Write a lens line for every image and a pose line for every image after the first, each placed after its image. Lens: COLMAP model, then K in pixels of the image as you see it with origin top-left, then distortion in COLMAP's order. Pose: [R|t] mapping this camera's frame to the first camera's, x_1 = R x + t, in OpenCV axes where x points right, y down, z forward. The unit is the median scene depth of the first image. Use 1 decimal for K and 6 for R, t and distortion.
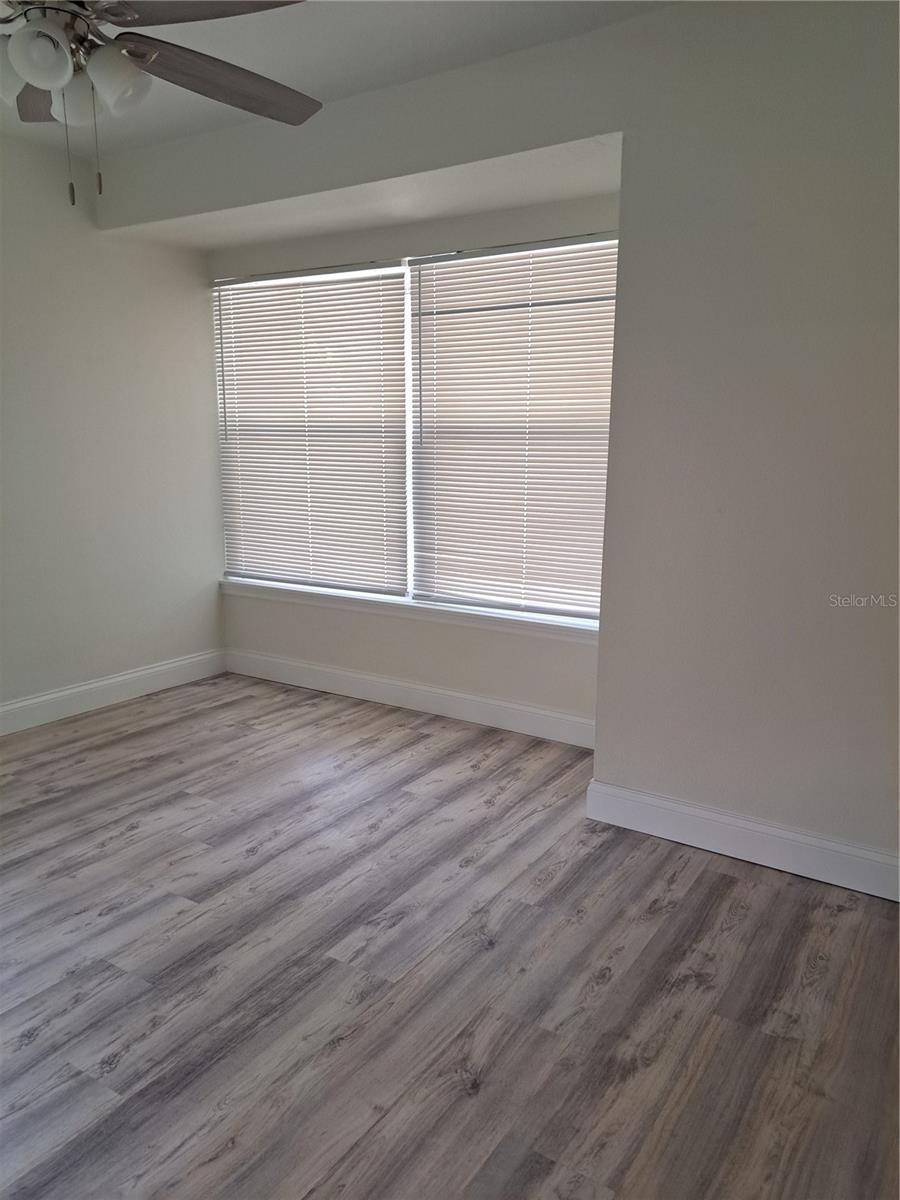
lens RADIAL K [[869.1, 0, 450.0], [0, 869.1, 600.0], [0, 0, 1]] dist [0.090264, -0.094181]
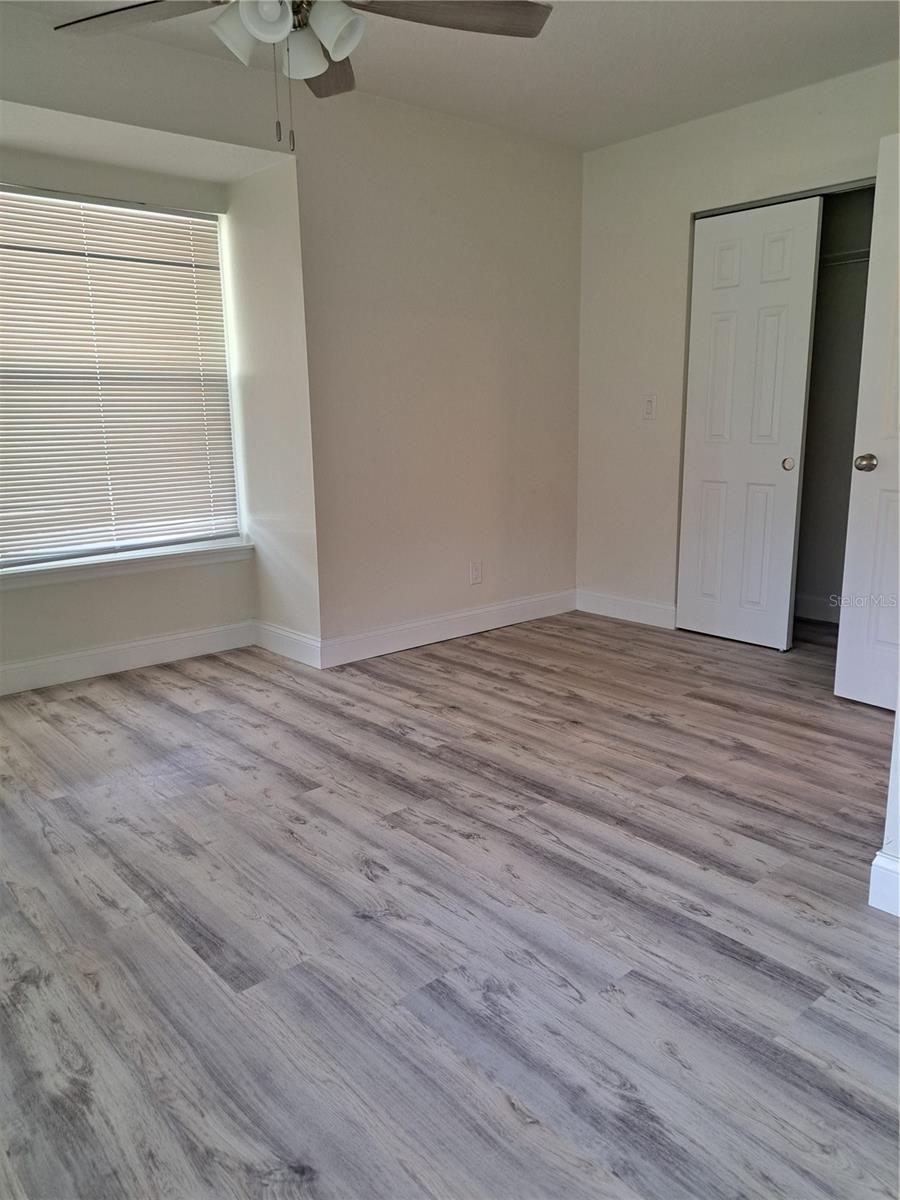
lens RADIAL K [[869.1, 0, 450.0], [0, 869.1, 600.0], [0, 0, 1]] dist [0.090264, -0.094181]
pose [[0.284792, -0.213541, 0.934502, -1.203944], [0.196035, 0.967243, 0.161281, -0.040577], [-0.938330, 0.137263, 0.317325, 0.431011]]
